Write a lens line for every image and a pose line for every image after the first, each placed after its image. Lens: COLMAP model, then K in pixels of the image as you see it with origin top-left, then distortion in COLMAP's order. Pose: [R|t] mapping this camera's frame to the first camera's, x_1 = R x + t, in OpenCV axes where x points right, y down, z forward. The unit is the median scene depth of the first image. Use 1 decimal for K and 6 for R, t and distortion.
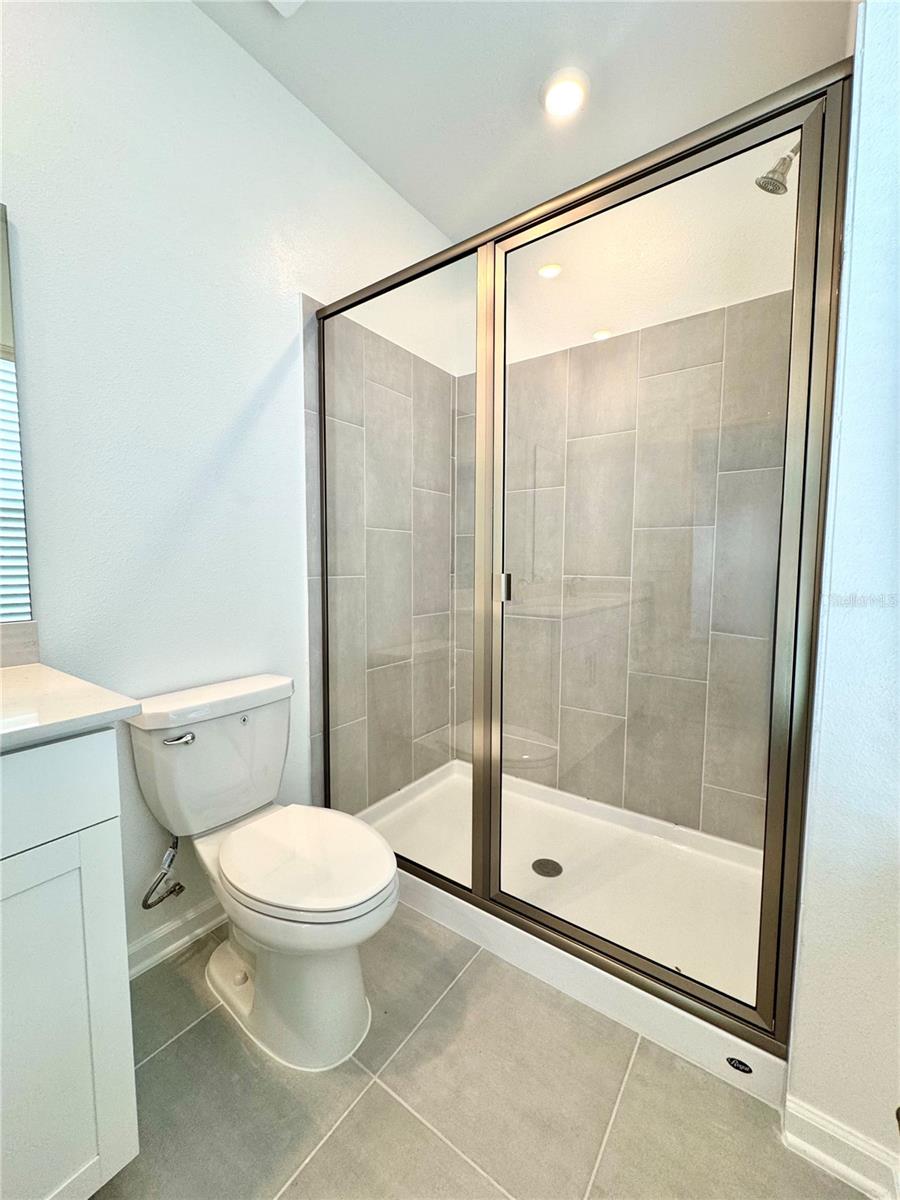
lens RADIAL K [[484.5, 0, 458.3], [0, 484.5, 600.1], [0, 0, 1]] dist [0.001049, -0.000456]
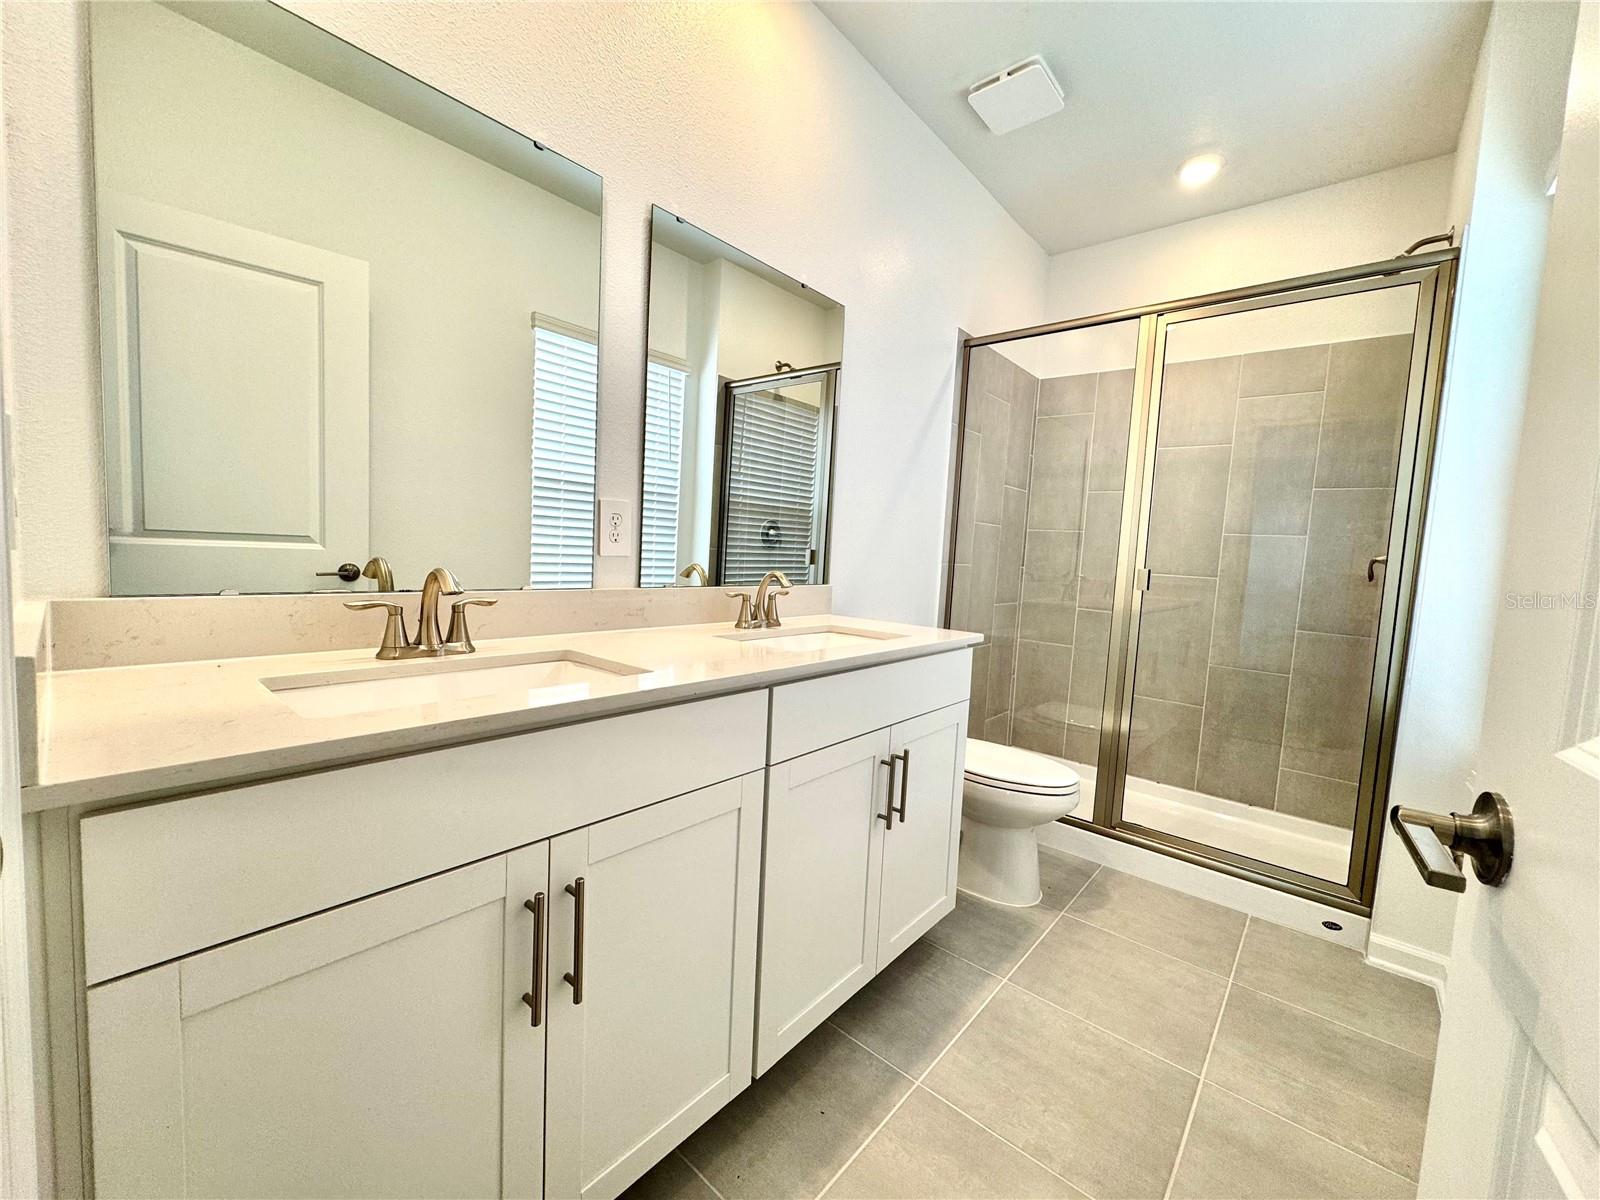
lens RADIAL K [[645.9, 0, 804.2], [0, 645.9, 598.0], [0, 0, 1]] dist [0.001049, -0.000456]
pose [[0.994620, 0.055991, -0.087154, -0.601513], [-0.055948, 0.998429, 0.002939, 0.061835], [0.087182, 0.001953, 0.996191, -0.724054]]
